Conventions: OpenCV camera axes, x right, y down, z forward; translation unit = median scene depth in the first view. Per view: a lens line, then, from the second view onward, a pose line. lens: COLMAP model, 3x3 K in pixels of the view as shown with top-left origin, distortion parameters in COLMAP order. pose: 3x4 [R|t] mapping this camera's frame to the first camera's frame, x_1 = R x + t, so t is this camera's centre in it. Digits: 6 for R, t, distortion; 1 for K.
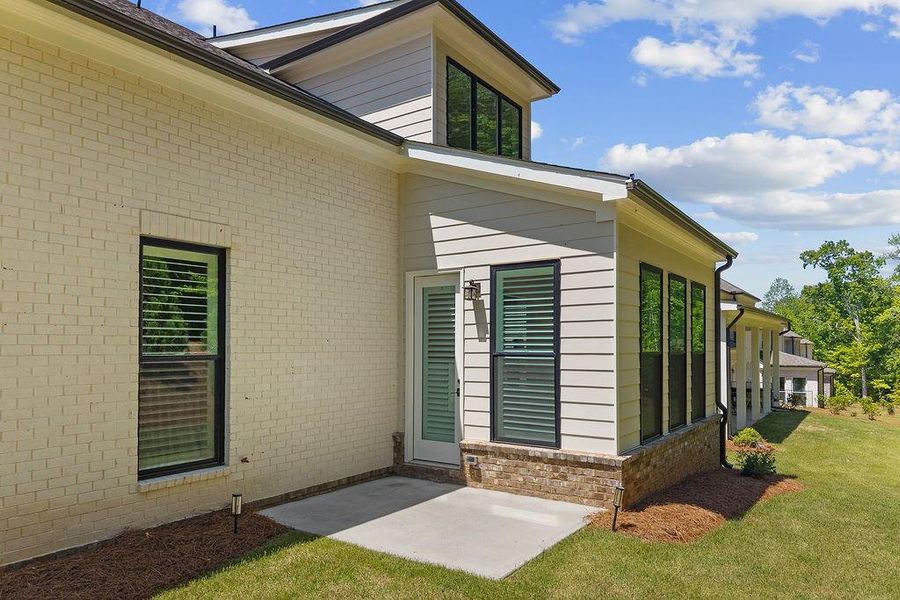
lens RADIAL K [[601.8, 0, 450.2], [0, 601.8, 340.4], [0, 0, 1]] dist [-0.000811, -0.005866]
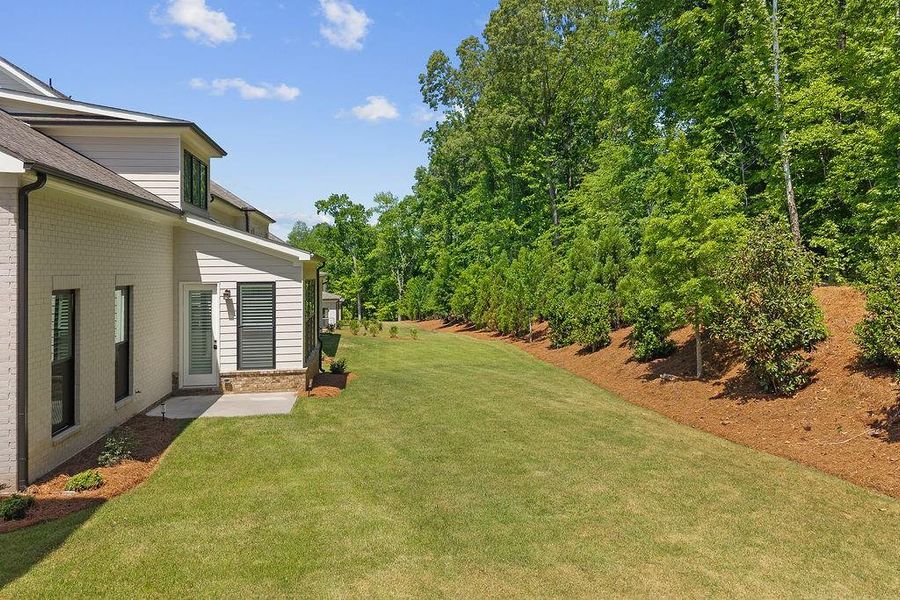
lens RADIAL K [[601.5, 0, 445.7], [0, 601.5, 261.1], [0, 0, 1]] dist [0.001586, -0.001789]
pose [[0.728316, 0.000582, 0.685241, -0.751873], [0.005271, 0.999965, -0.006452, -0.167201], [-0.685221, 0.008311, 0.728287, -0.879865]]
